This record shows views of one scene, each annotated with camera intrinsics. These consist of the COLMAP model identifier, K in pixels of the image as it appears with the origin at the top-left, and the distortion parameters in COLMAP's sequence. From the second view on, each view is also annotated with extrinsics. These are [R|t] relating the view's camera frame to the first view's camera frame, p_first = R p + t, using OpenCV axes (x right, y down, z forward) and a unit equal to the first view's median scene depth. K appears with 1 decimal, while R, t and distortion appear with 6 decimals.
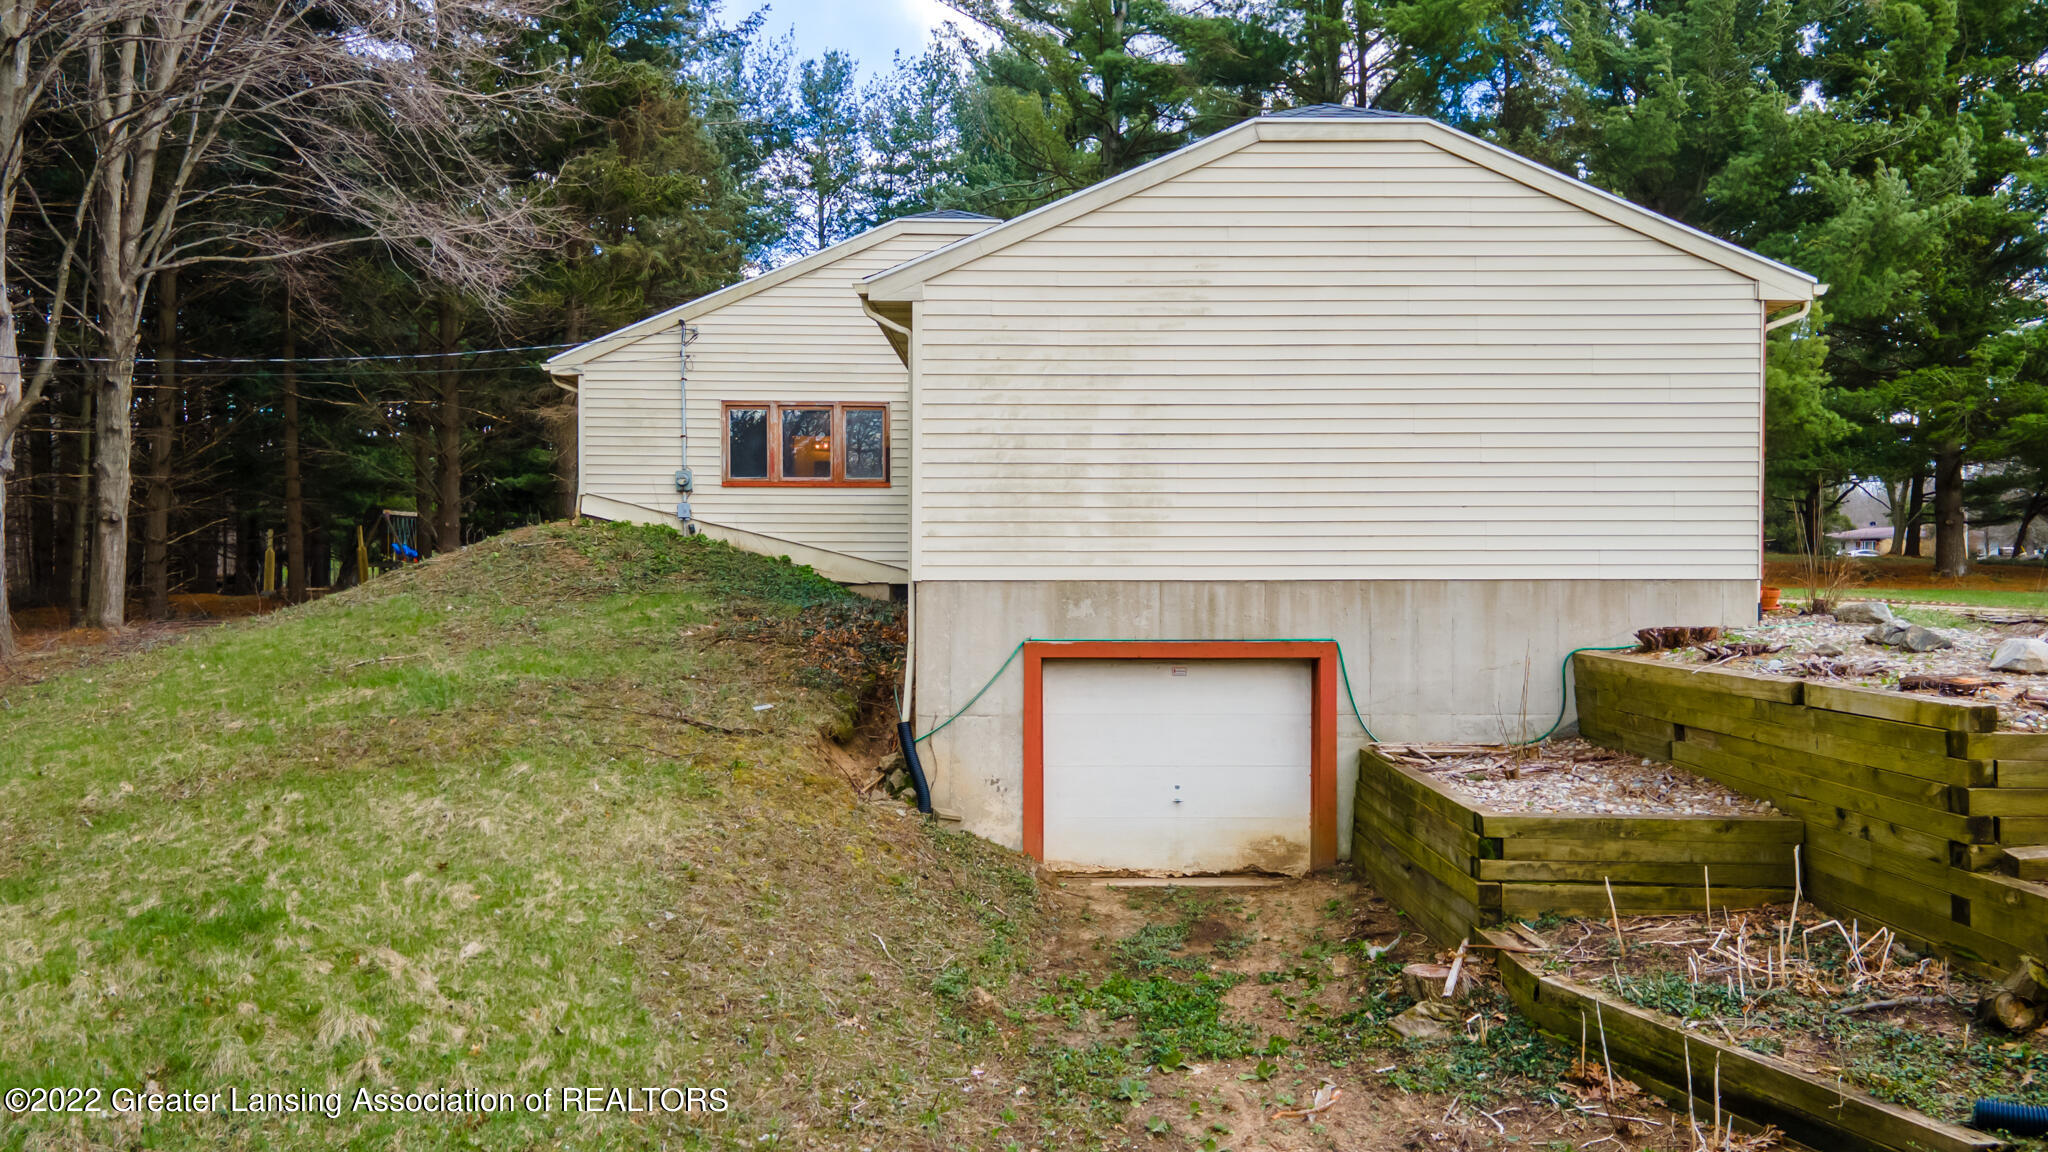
lens RADIAL K [[1414.0, 0, 1032.1], [0, 1414.0, 568.1], [0, 0, 1]] dist [-0.008286, -0.004037]
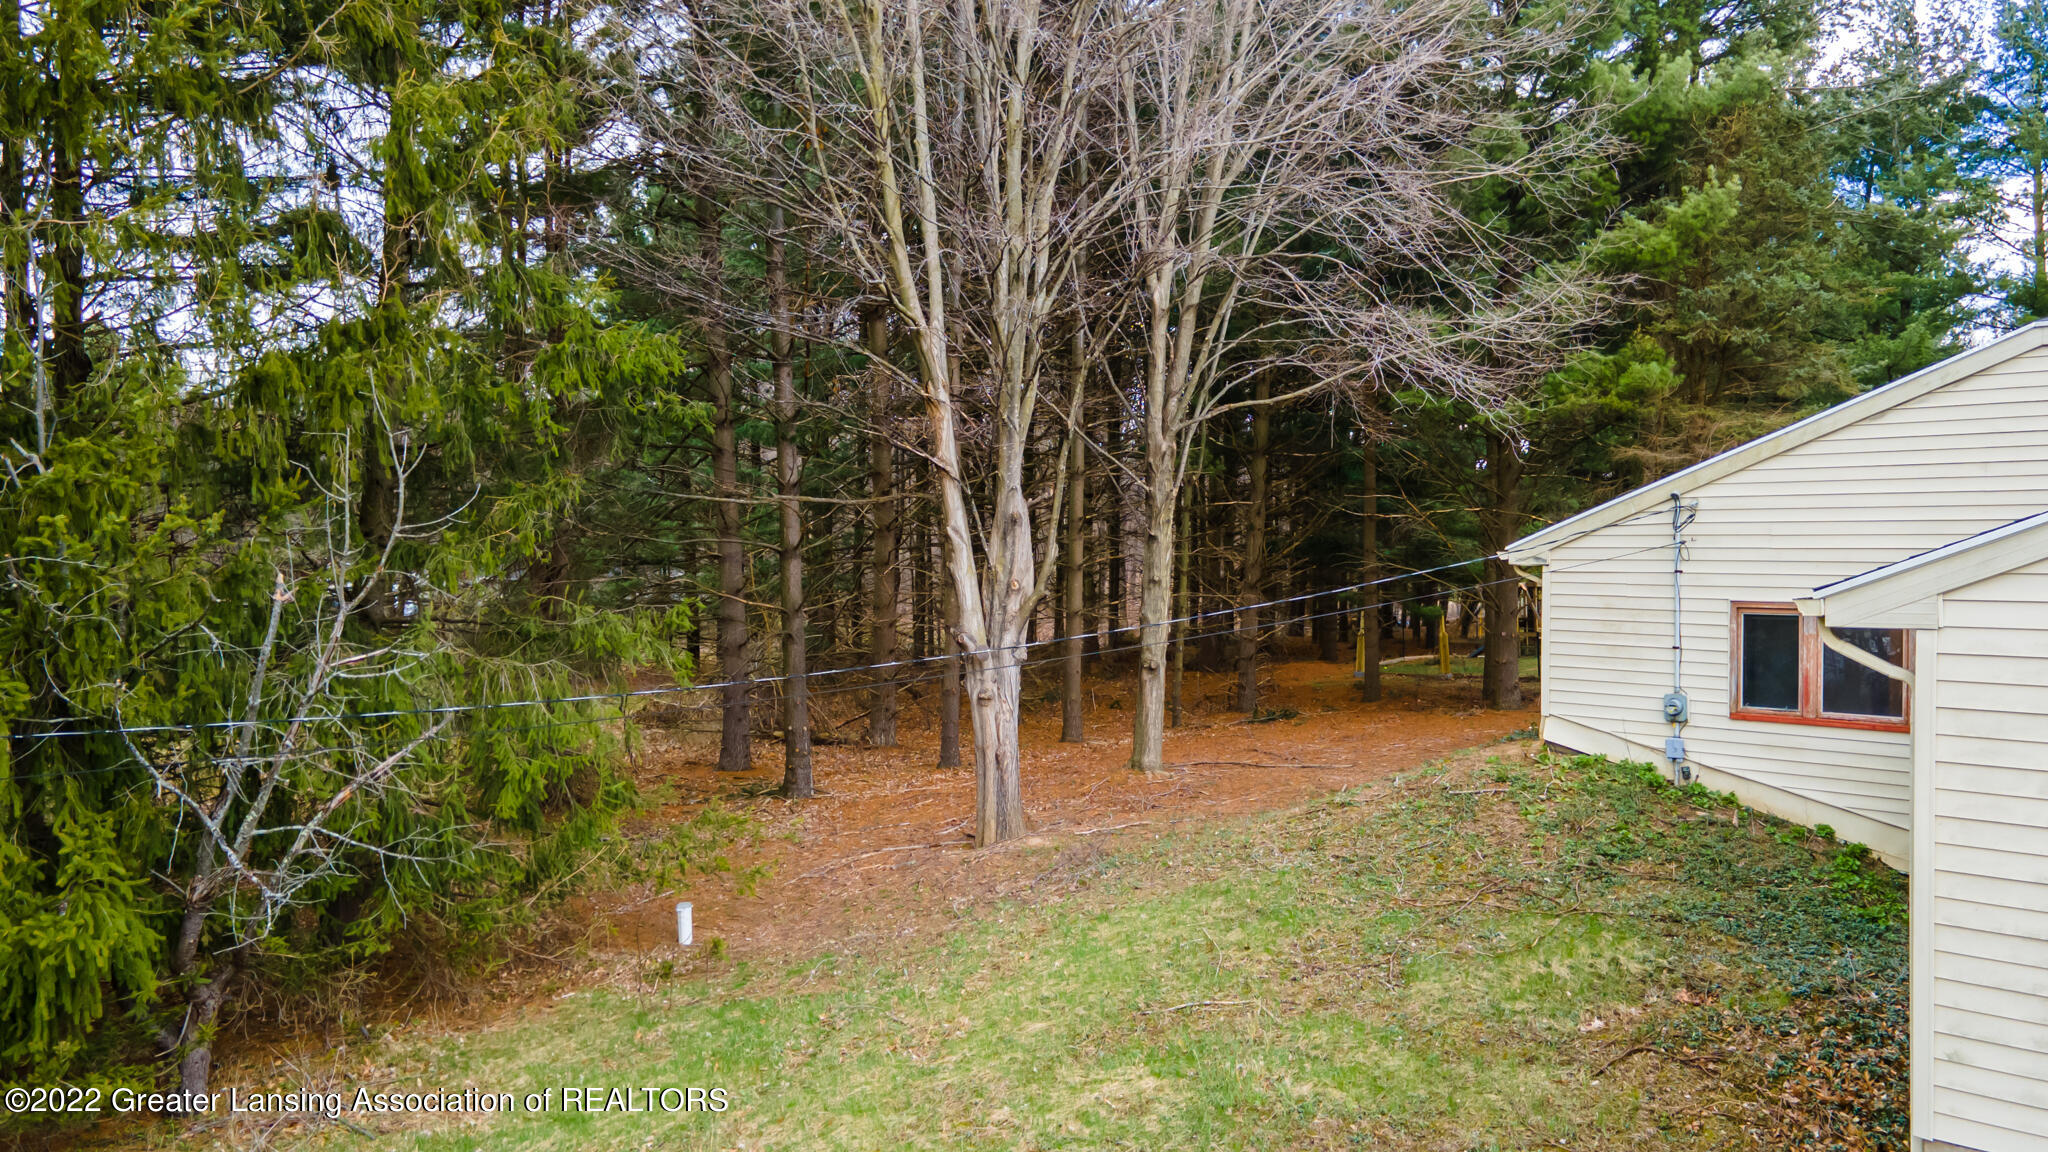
lens RADIAL K [[1414.0, 0, 1031.2], [0, 1414.0, 589.4], [0, 0, 1]] dist [-0.008286, -0.004037]
pose [[0.711755, 0.010599, -0.702348, 0.034477], [-0.004673, 0.999935, 0.010355, -0.129868], [0.702413, -0.004088, 0.711758, 0.227929]]
